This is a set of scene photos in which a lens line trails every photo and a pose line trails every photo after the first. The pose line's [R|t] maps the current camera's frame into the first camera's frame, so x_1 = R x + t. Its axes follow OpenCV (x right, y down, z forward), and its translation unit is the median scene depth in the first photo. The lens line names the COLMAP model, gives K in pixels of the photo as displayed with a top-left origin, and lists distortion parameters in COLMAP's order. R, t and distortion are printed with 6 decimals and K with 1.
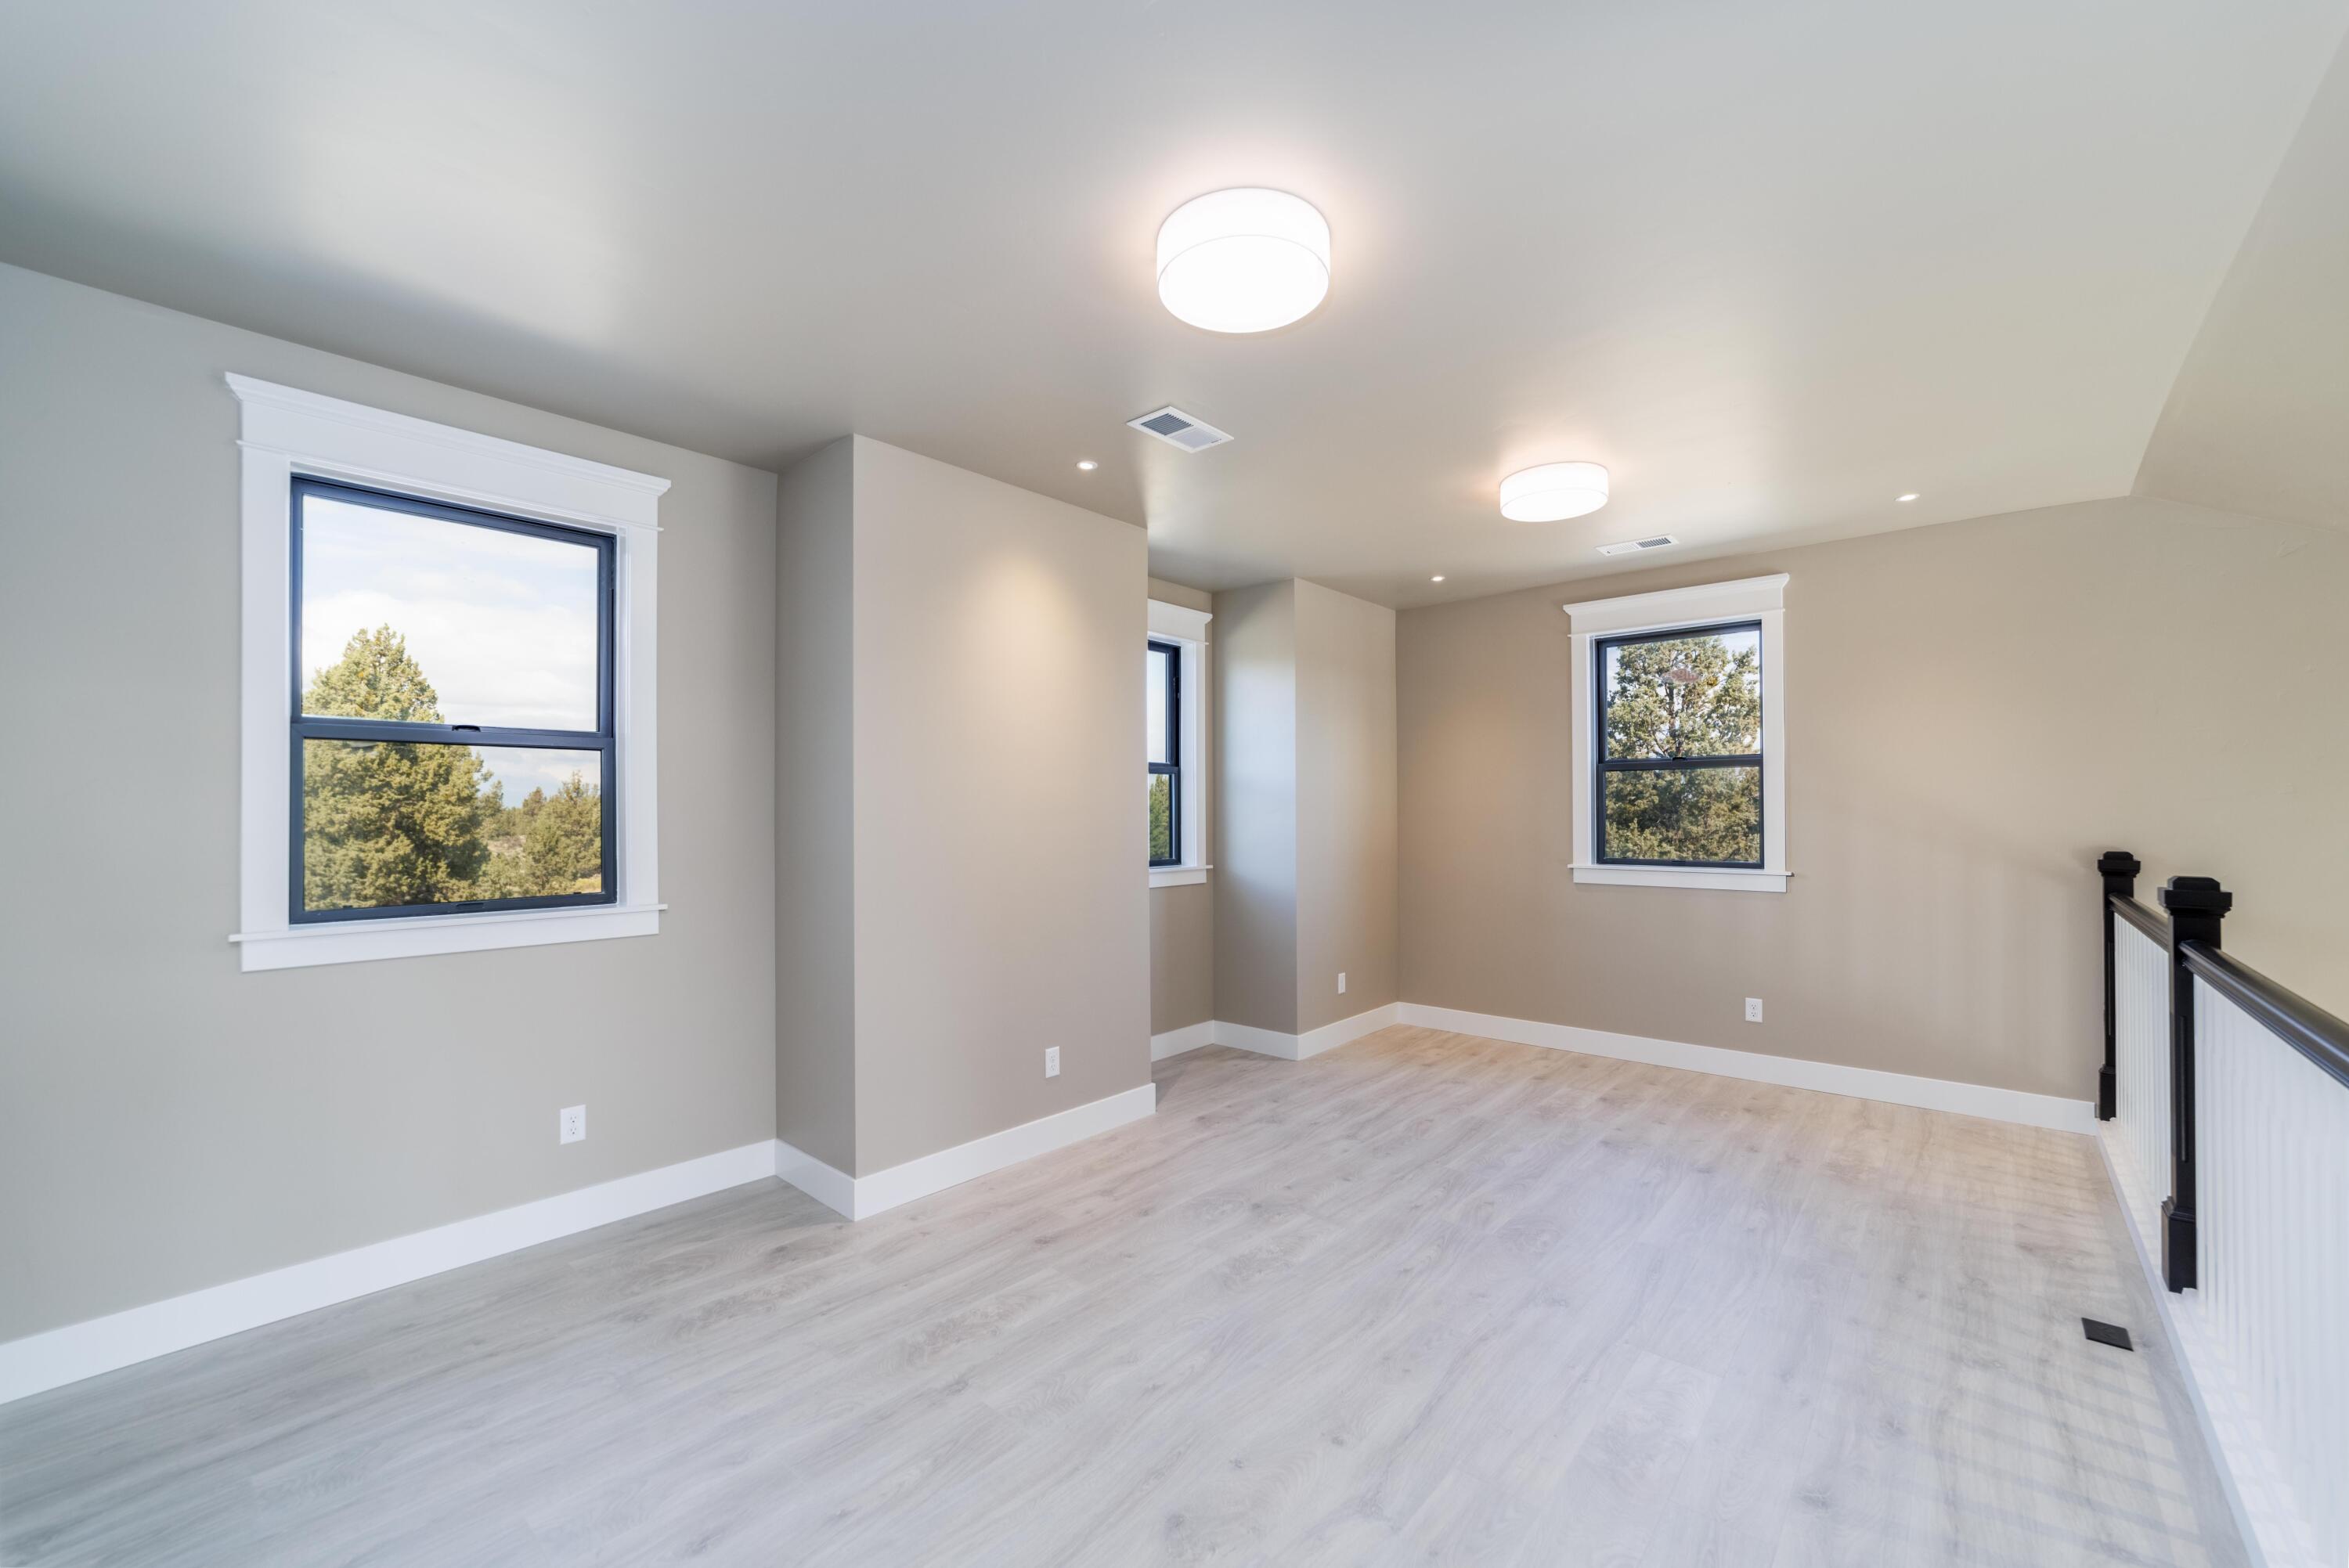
lens RADIAL K [[918.5, 0, 1173.3], [0, 918.5, 804.7], [0, 0, 1]] dist [-0.027788, 0.009362]
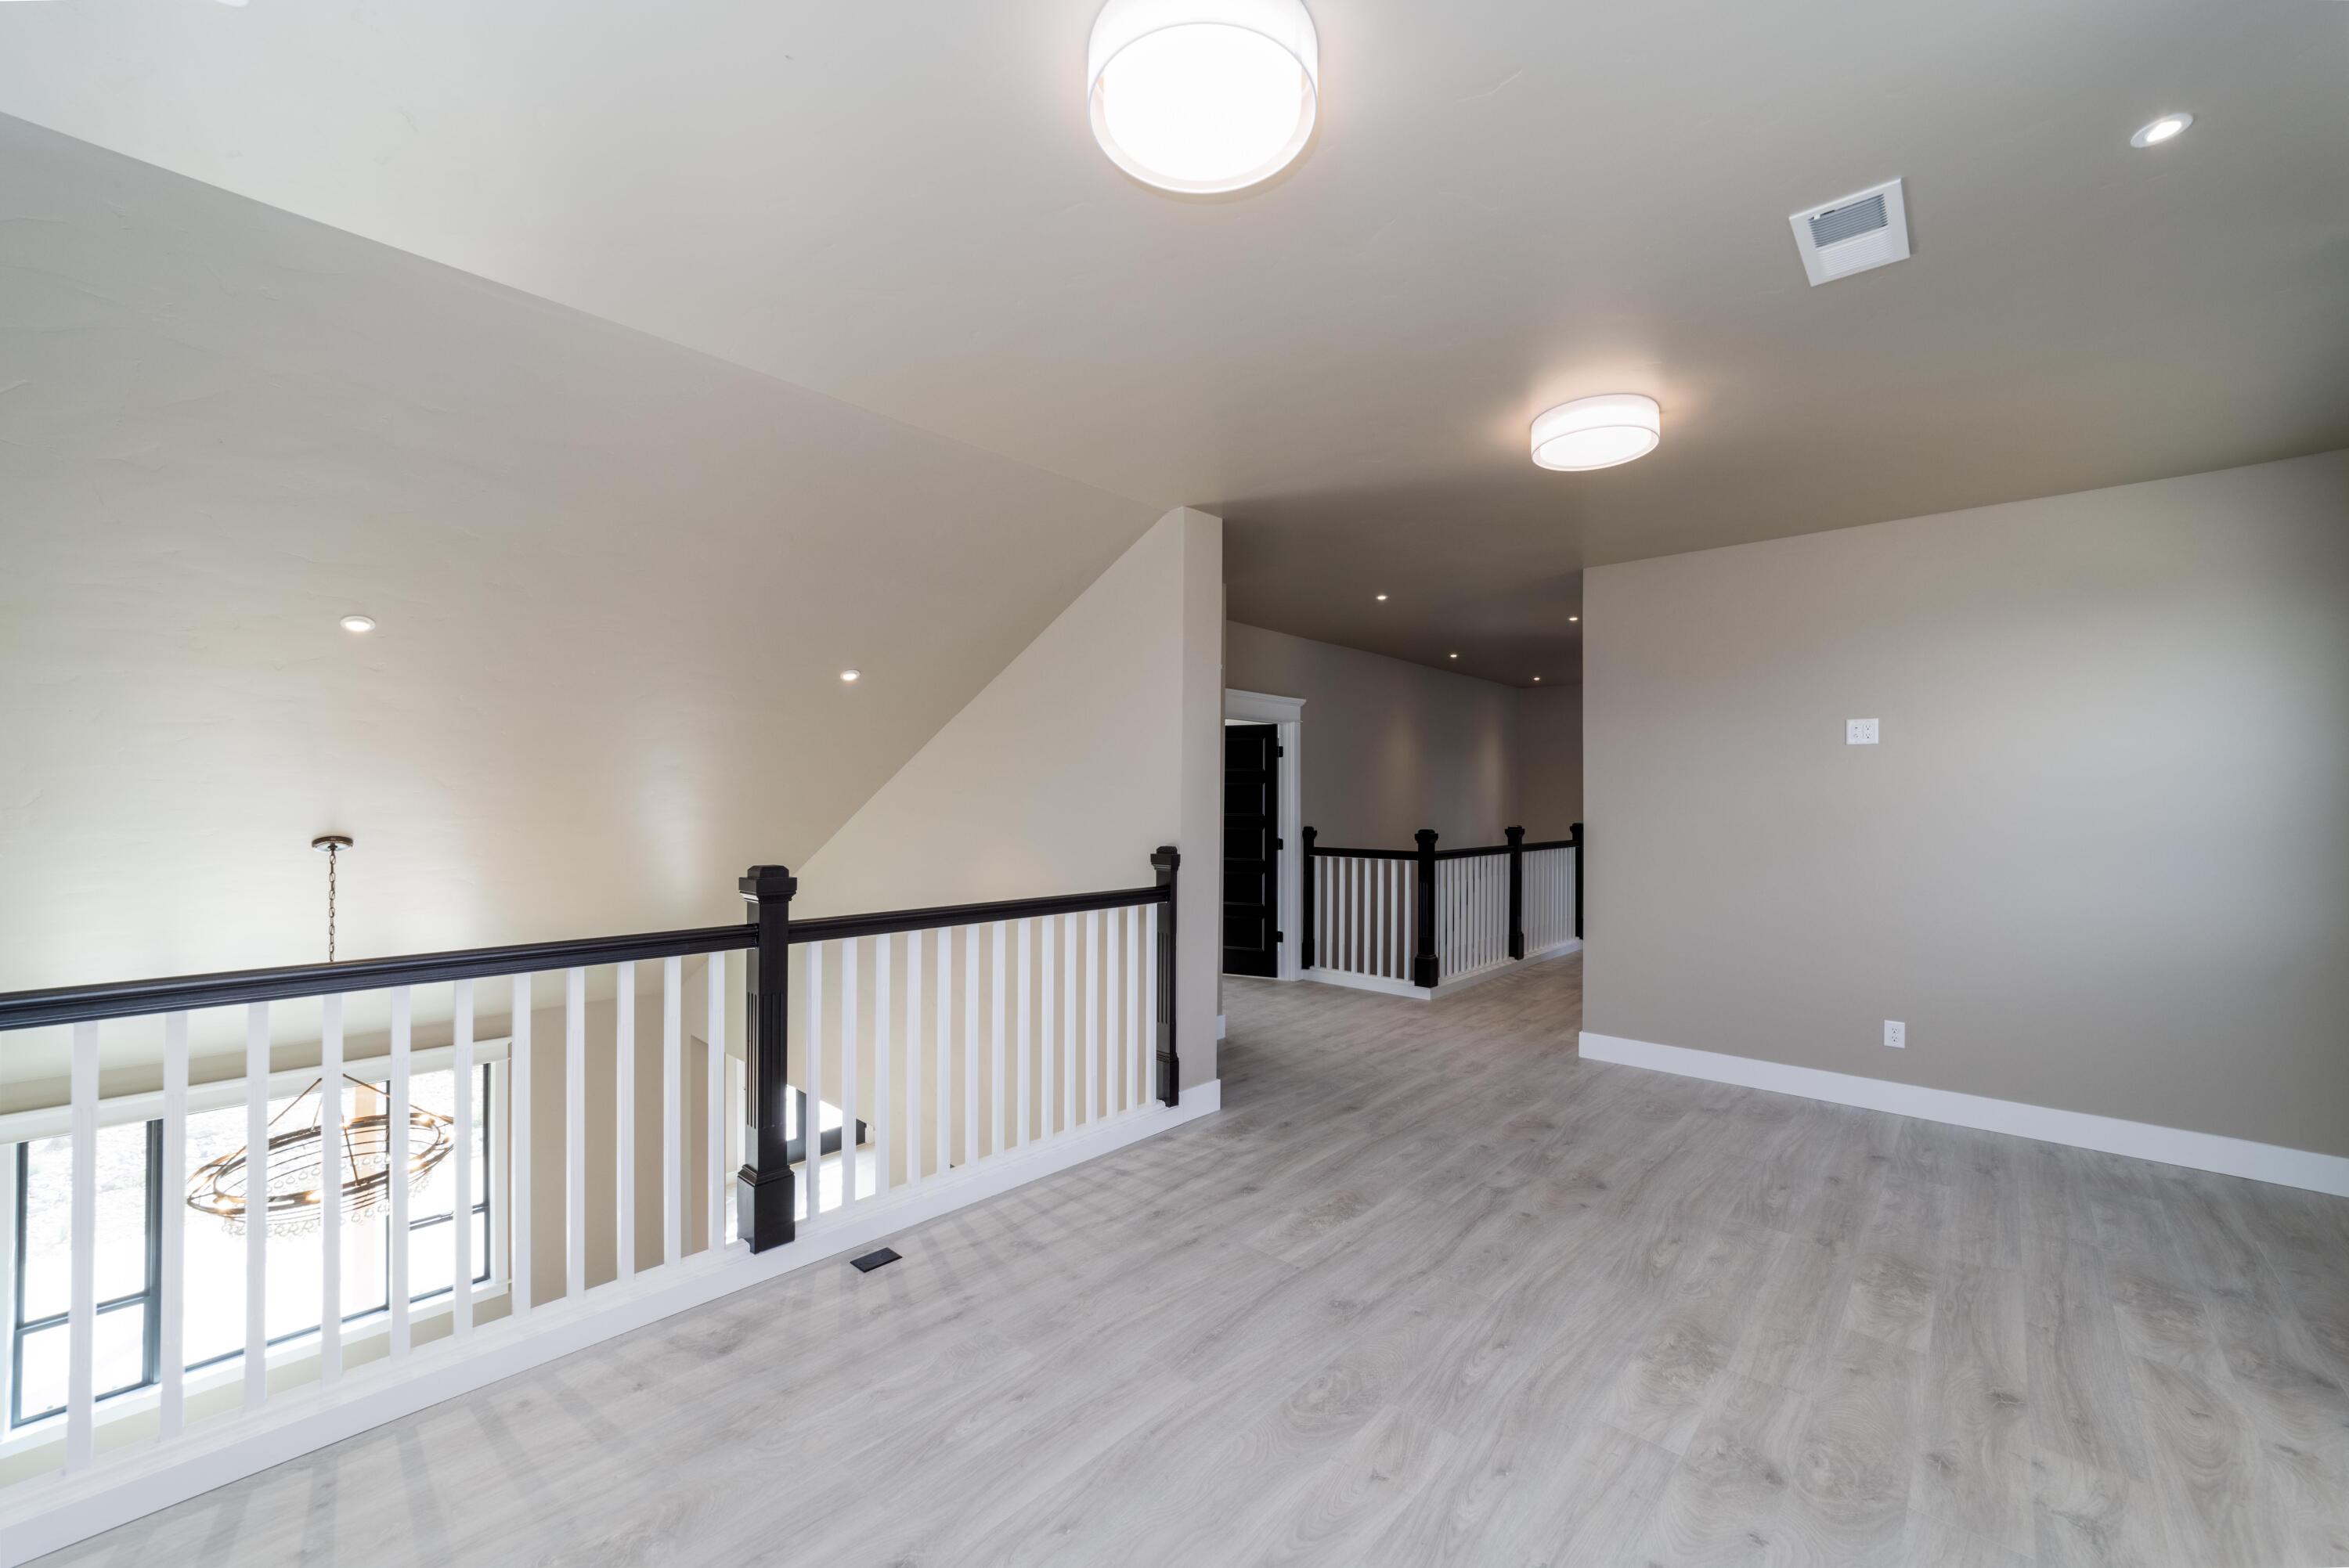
lens RADIAL K [[914.6, 0, 1174.1], [0, 914.6, 789.8], [0, 0, 1]] dist [-0.027094, 0.009043]
pose [[-0.999891, -0.002777, 0.014519, 0.431469], [-0.003004, 0.999874, -0.015605, 0.002959], [-0.014474, -0.015647, -0.999773, 1.455095]]
